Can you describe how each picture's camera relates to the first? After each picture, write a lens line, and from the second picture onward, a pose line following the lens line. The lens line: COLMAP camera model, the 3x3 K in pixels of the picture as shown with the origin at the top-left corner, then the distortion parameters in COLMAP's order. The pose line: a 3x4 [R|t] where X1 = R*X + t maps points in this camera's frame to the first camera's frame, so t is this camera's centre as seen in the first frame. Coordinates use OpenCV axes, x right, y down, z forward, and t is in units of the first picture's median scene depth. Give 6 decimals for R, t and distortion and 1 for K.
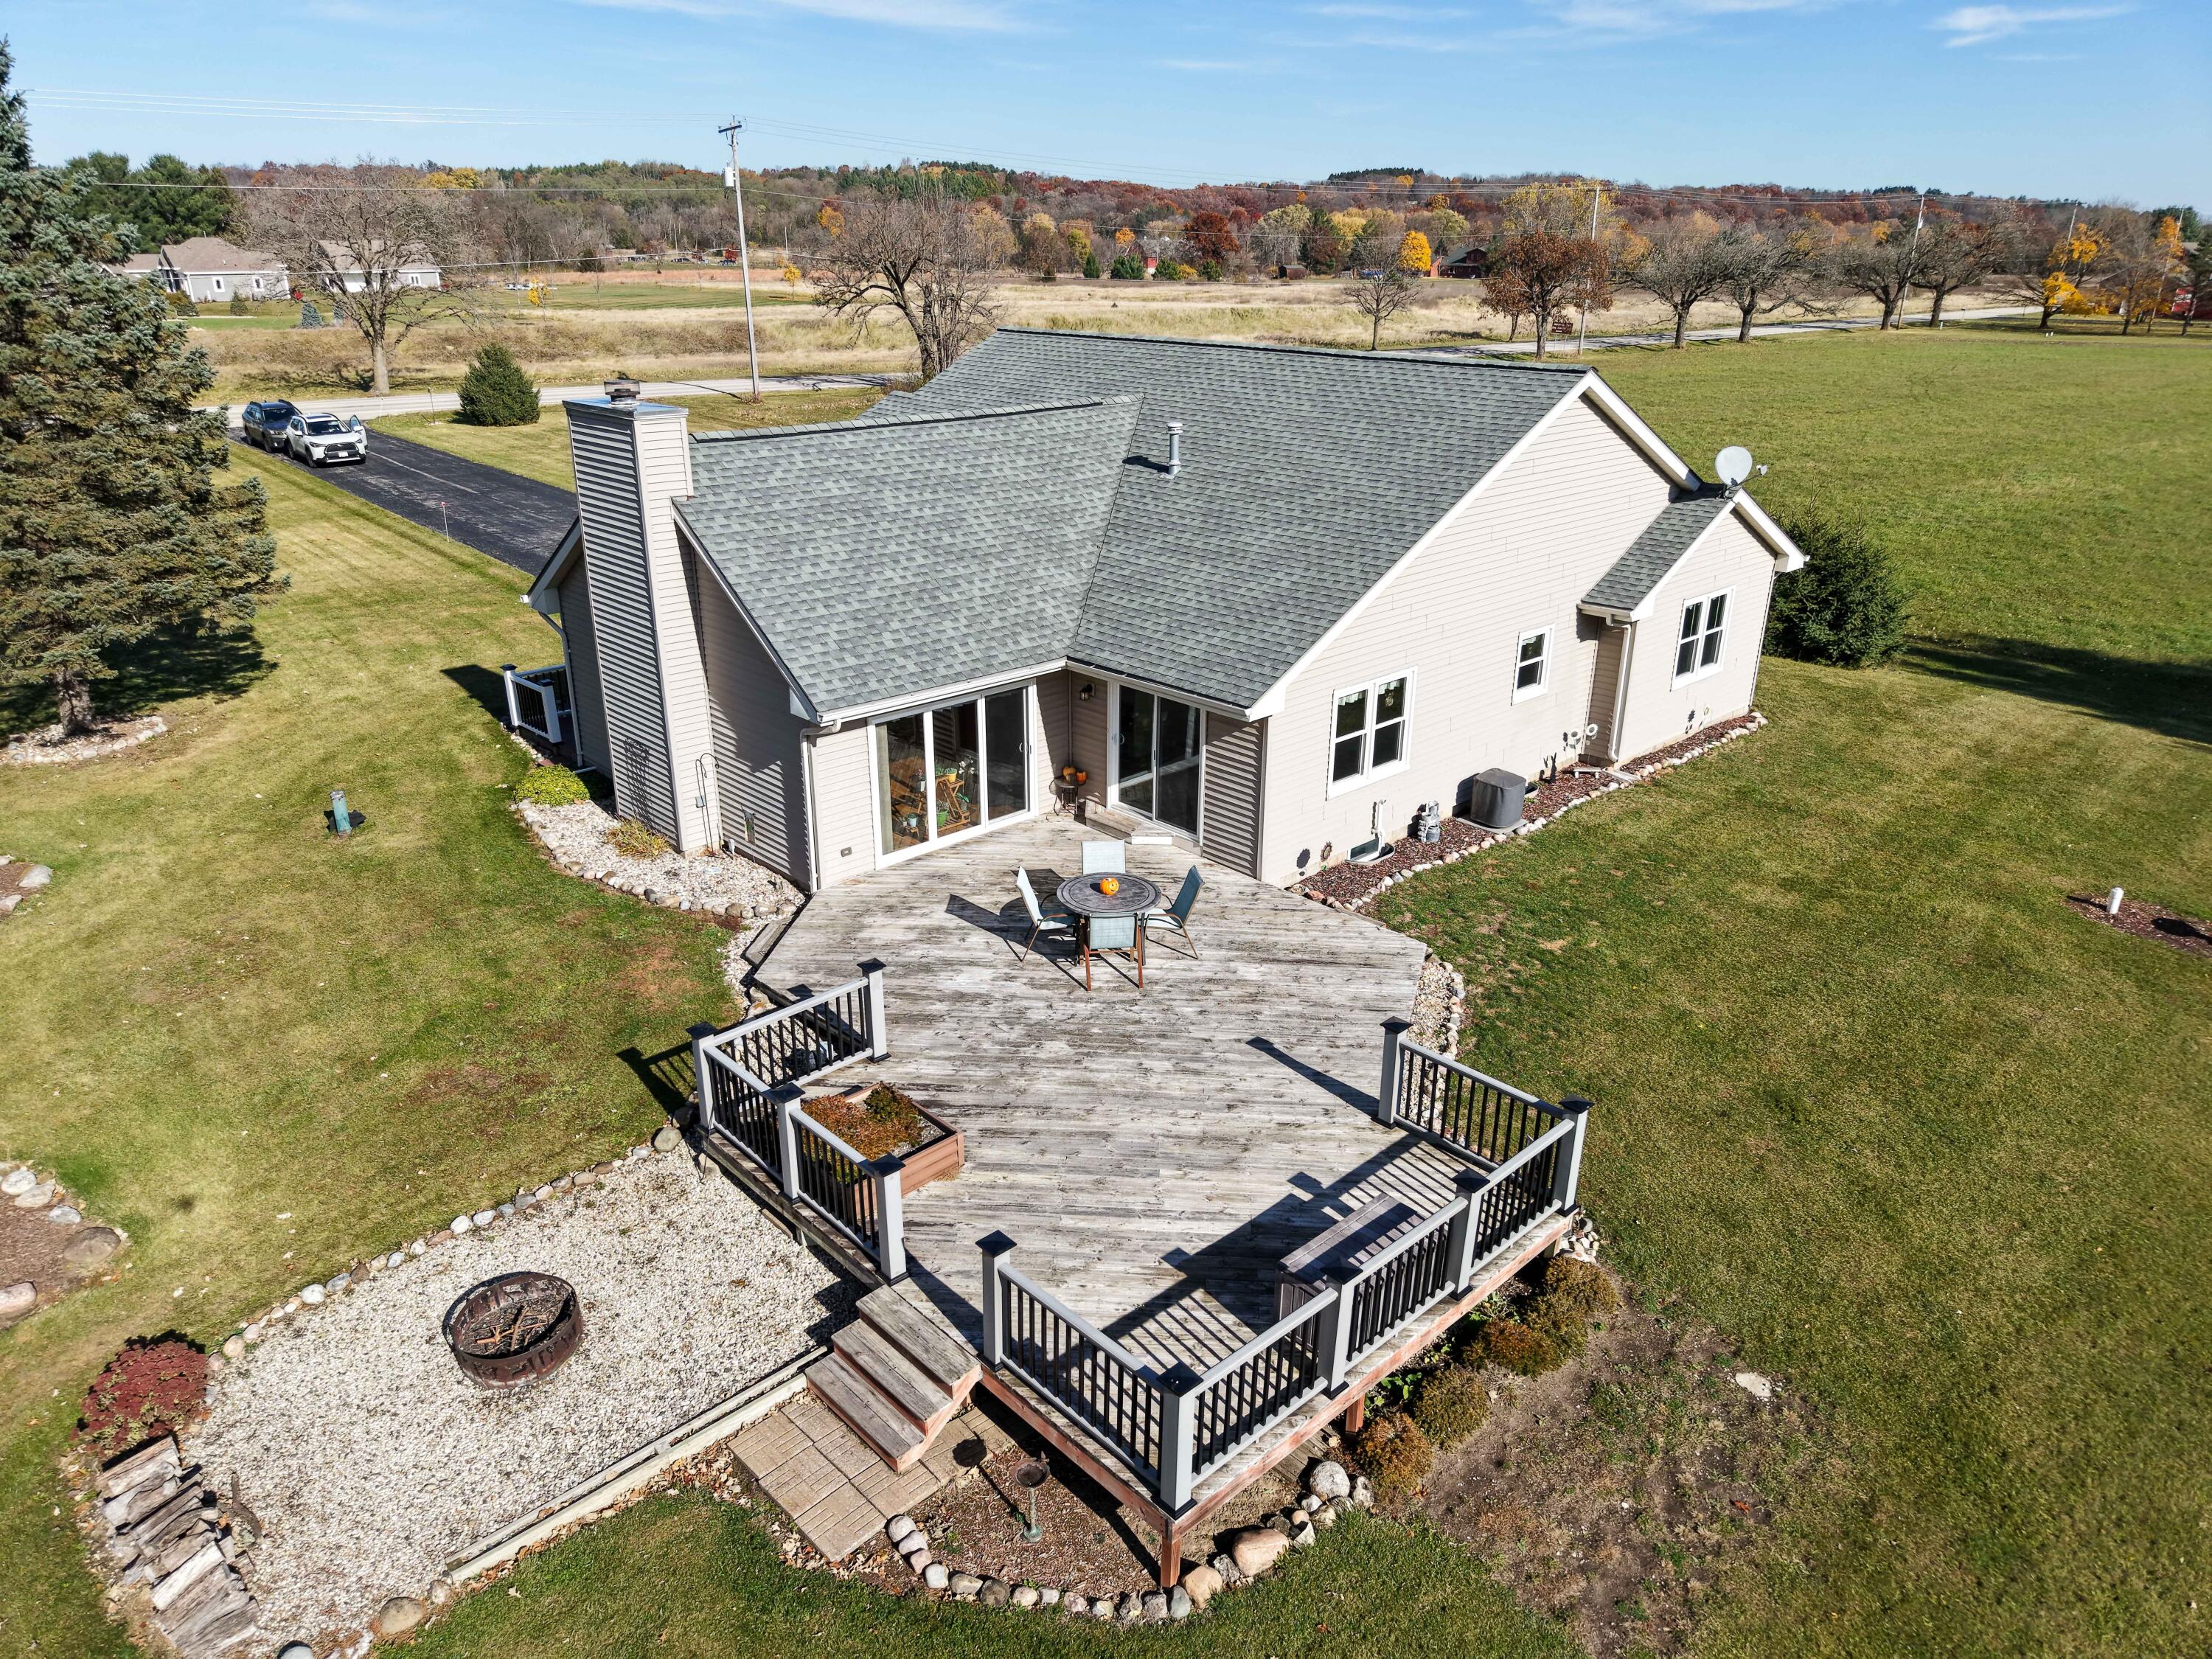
lens RADIAL K [[1502.8, 0, 1106.0], [0, 1502.8, 829.5], [0, 0, 1]] dist [0.115164, -0.202605]
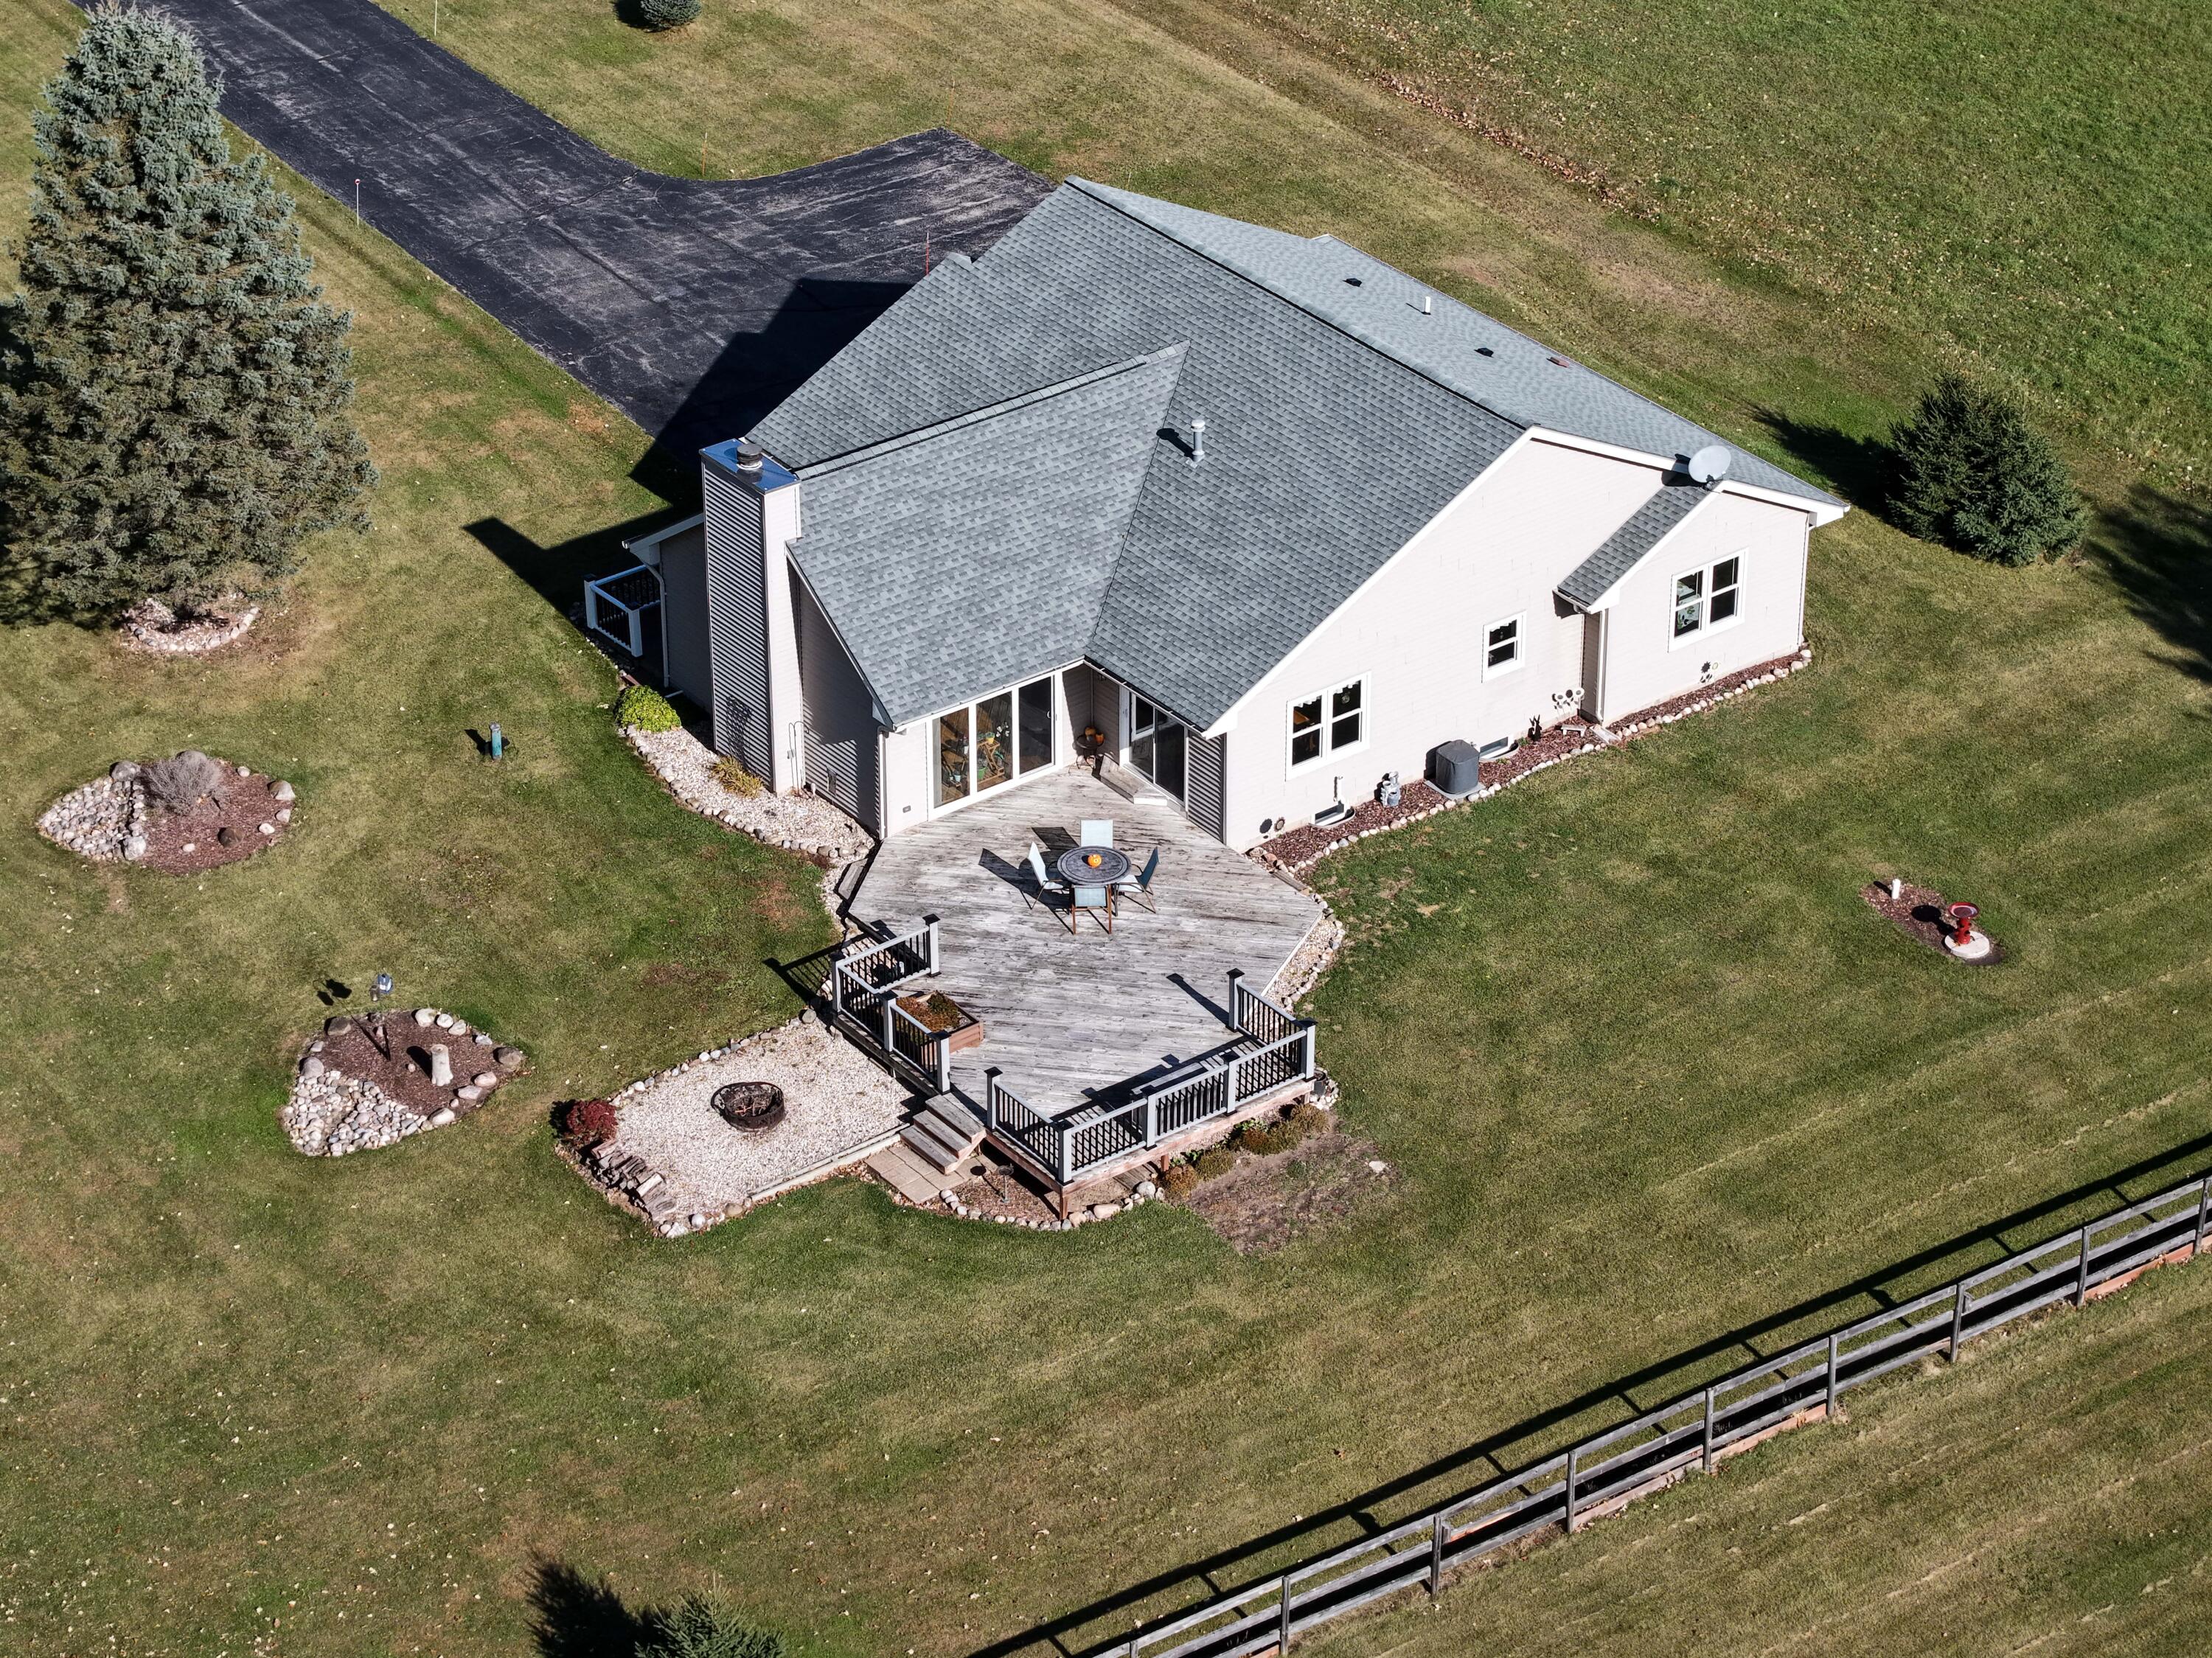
lens RADIAL K [[4781.4, 0, 1106.0], [0, 4781.4, 829.0], [0, 0, 1]] dist [-0.005895, 0.070614]
pose [[0.995016, 0.047461, -0.087701, 0.365338], [-0.034050, 0.988320, 0.148537, -0.593449], [0.093726, -0.144811, 0.985010, -3.085360]]
